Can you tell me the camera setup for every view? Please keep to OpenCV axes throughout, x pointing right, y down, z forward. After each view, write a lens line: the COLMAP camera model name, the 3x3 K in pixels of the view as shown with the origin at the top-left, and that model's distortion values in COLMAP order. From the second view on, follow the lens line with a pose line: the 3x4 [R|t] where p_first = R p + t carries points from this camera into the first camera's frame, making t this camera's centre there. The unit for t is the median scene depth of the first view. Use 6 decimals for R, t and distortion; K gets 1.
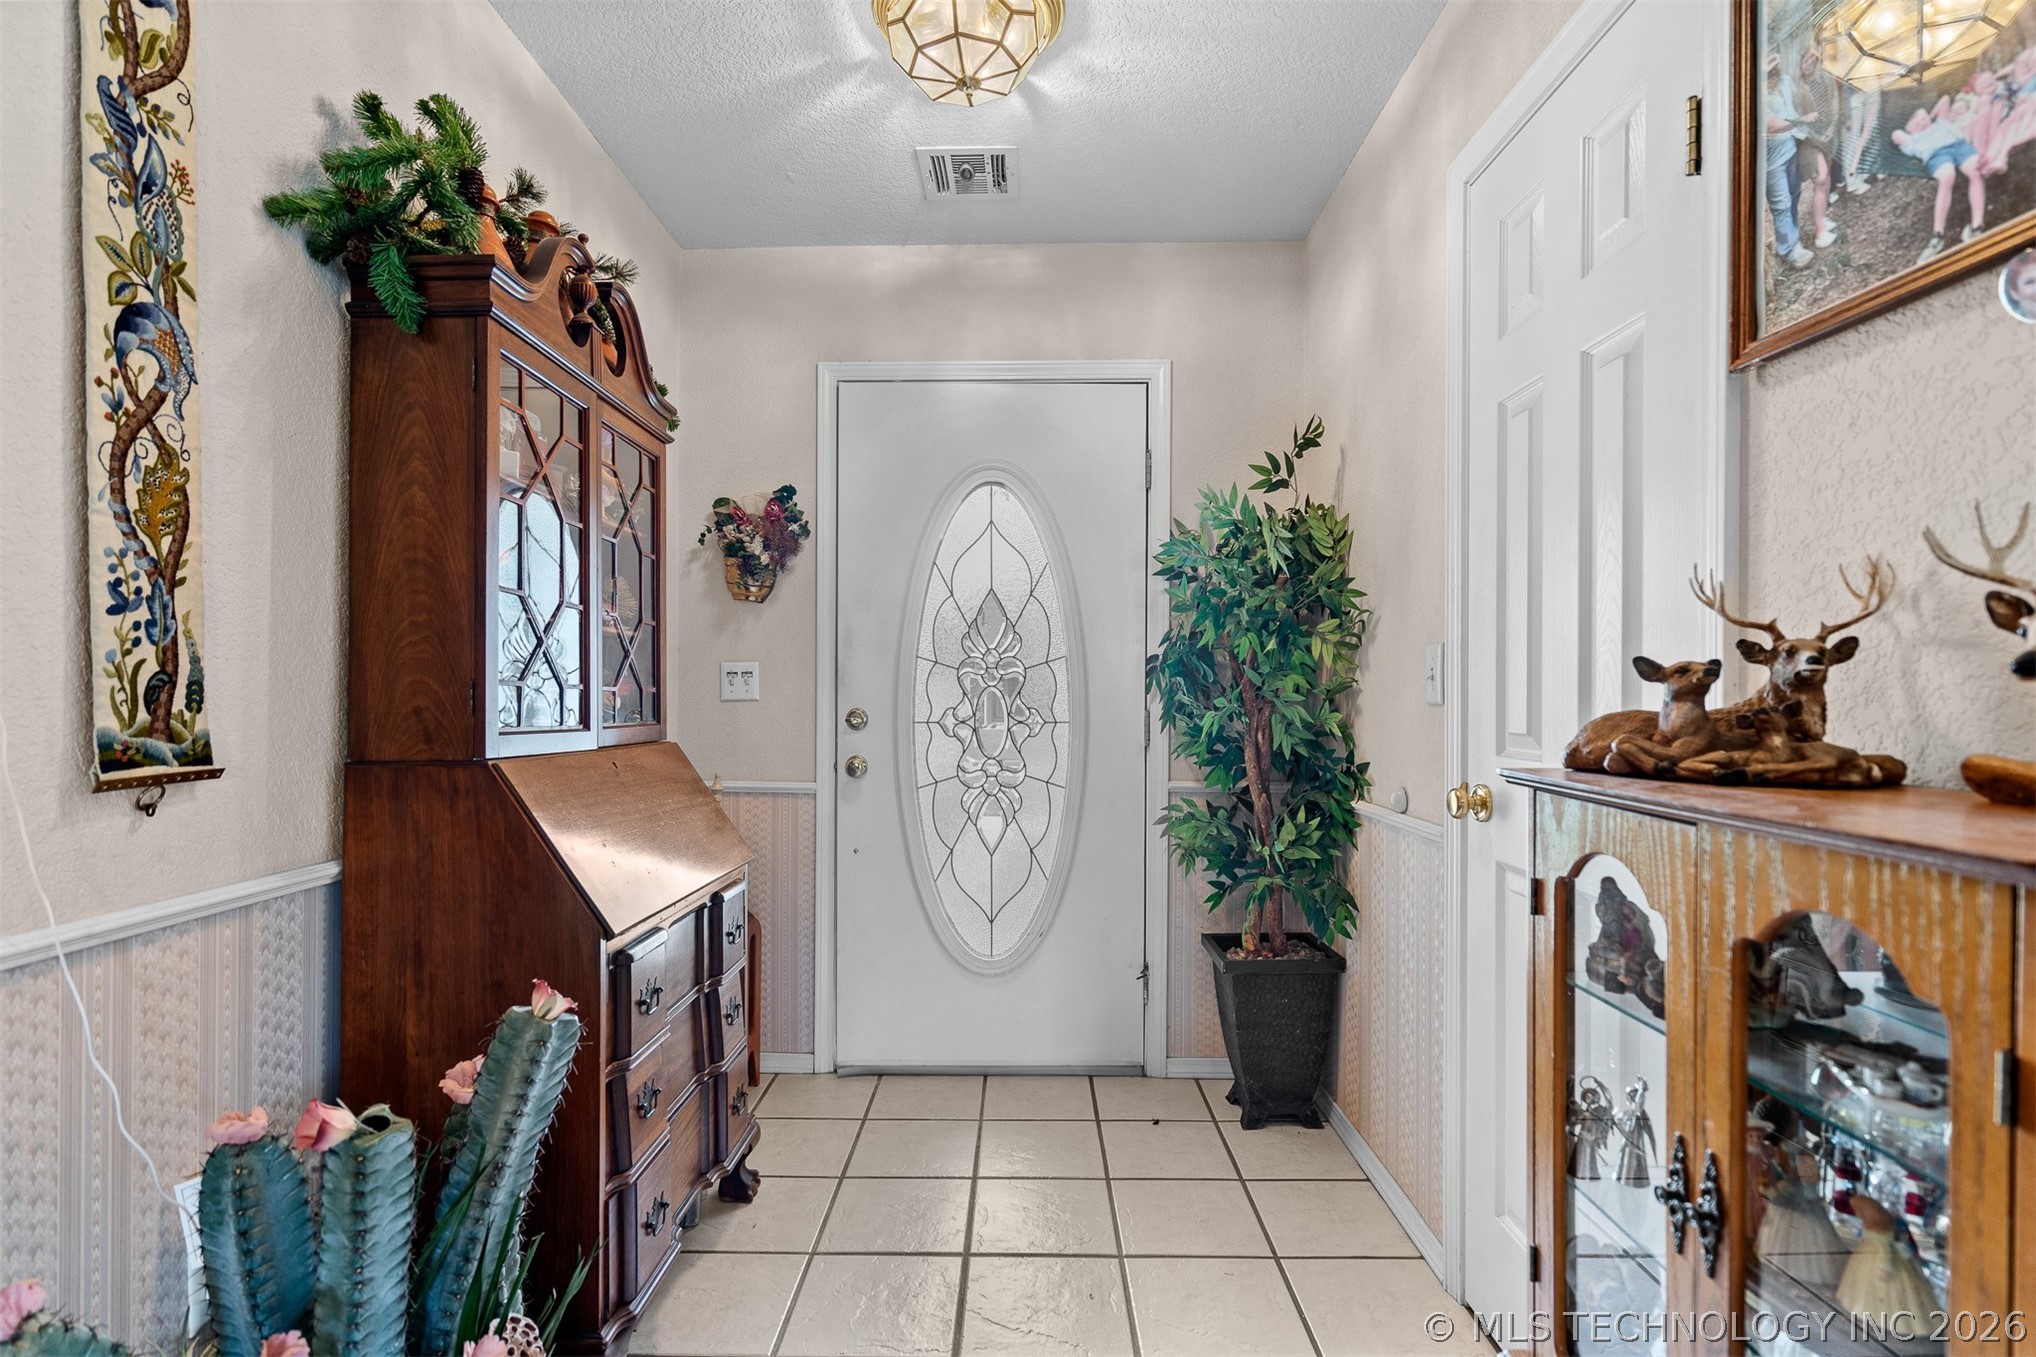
lens RADIAL K [[953.4, 0, 1020.0], [0, 953.4, 686.2], [0, 0, 1]] dist [0.003445, -0.000106]
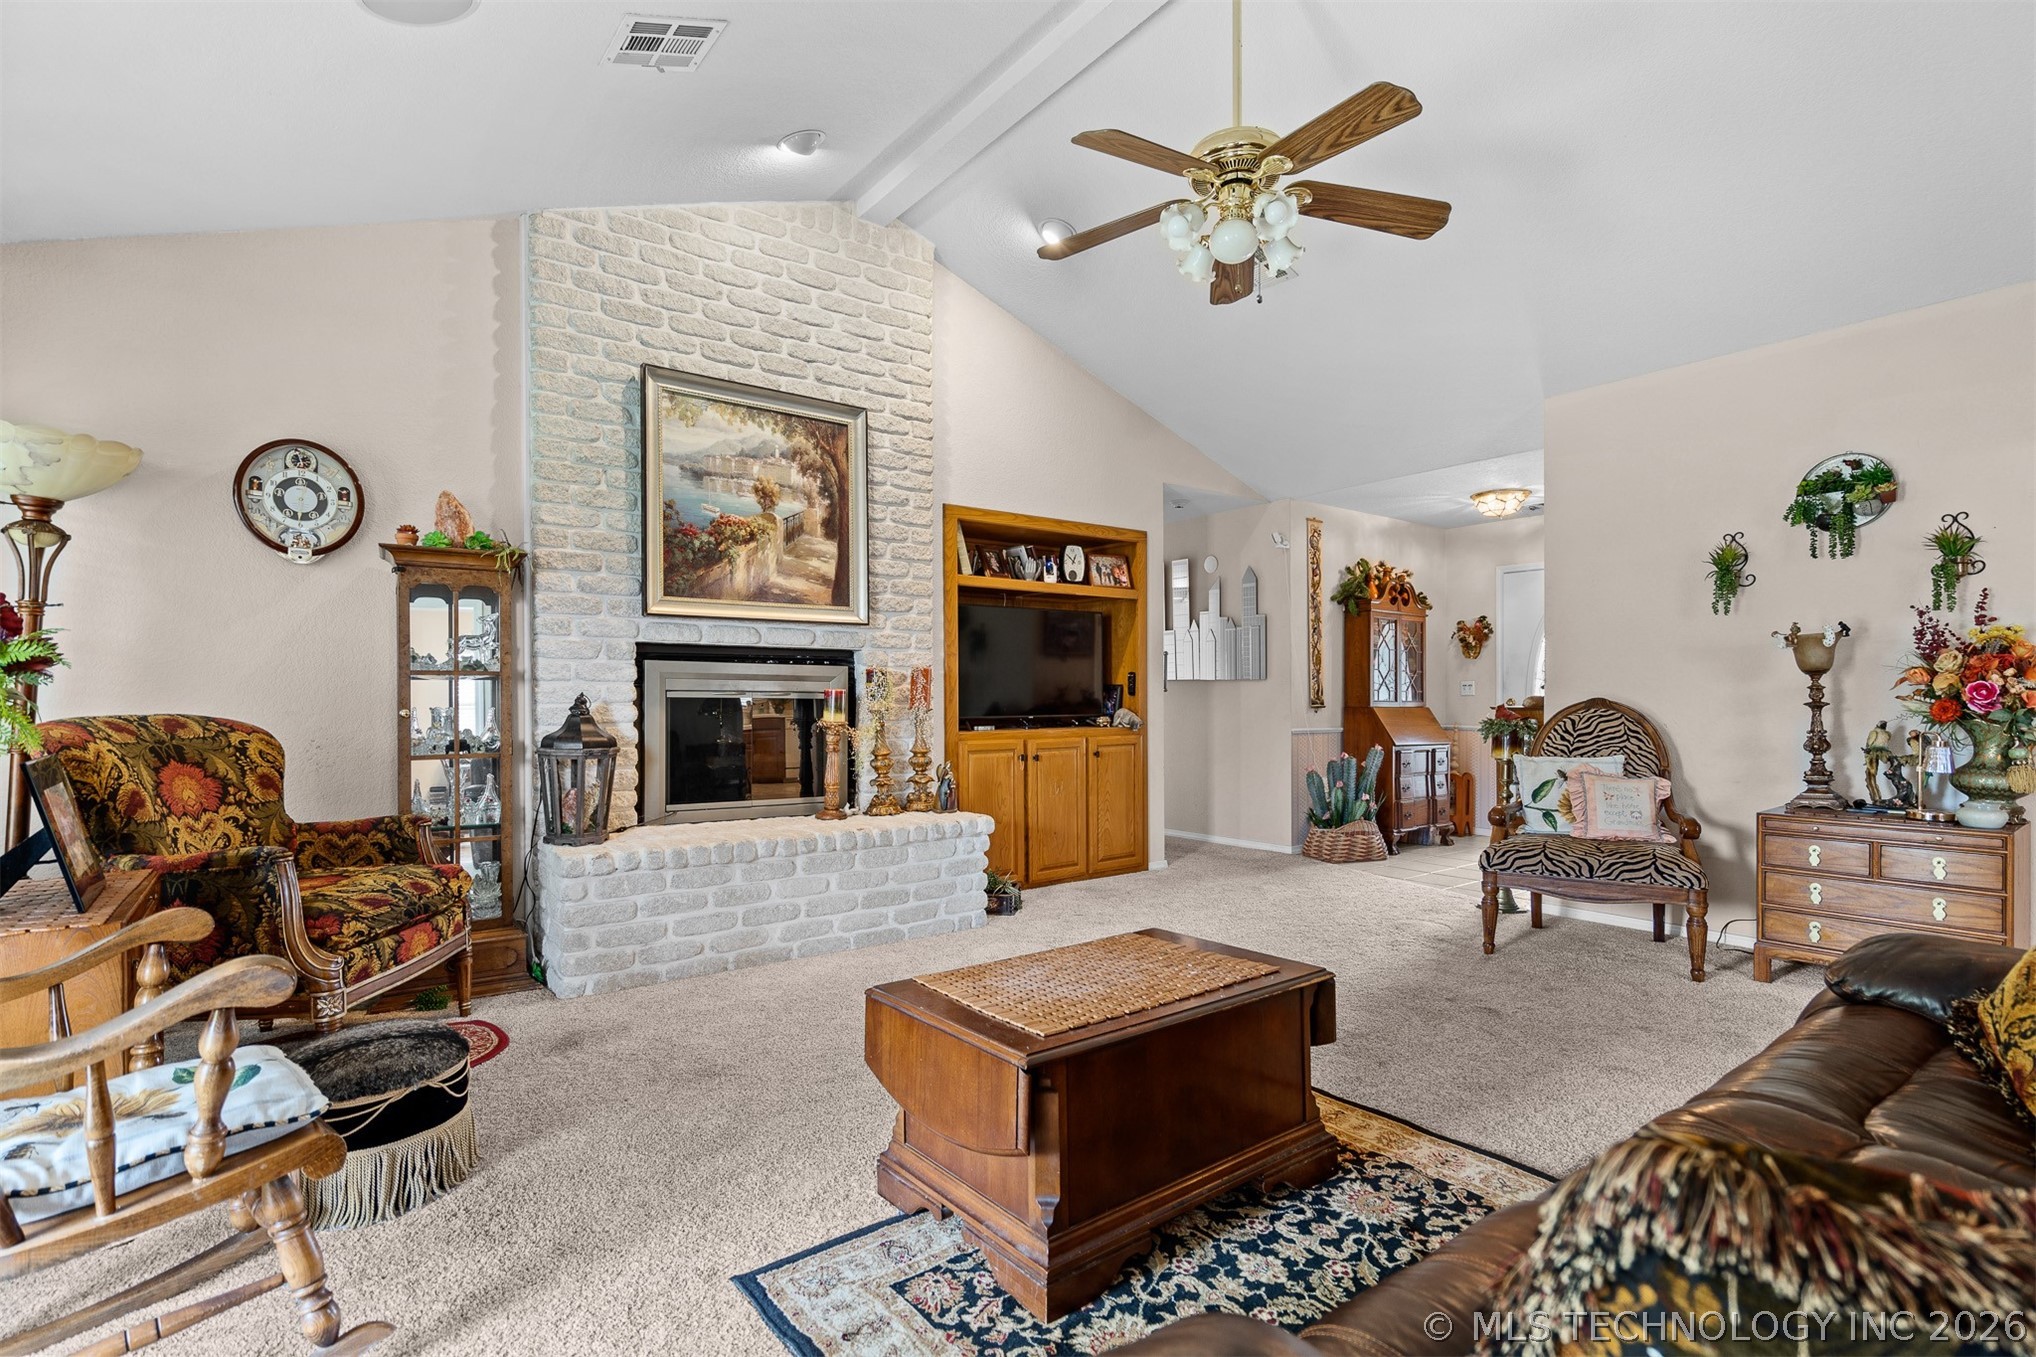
lens RADIAL K [[953.4, 0, 1019.9], [0, 953.4, 685.0], [0, 0, 1]] dist [0.003445, -0.000106]
pose [[0.607468, -0.006554, -0.794317, 2.091200], [0.004032, 0.999979, -0.005167, -0.012173], [0.794334, -0.000064, 0.607482, -3.175793]]
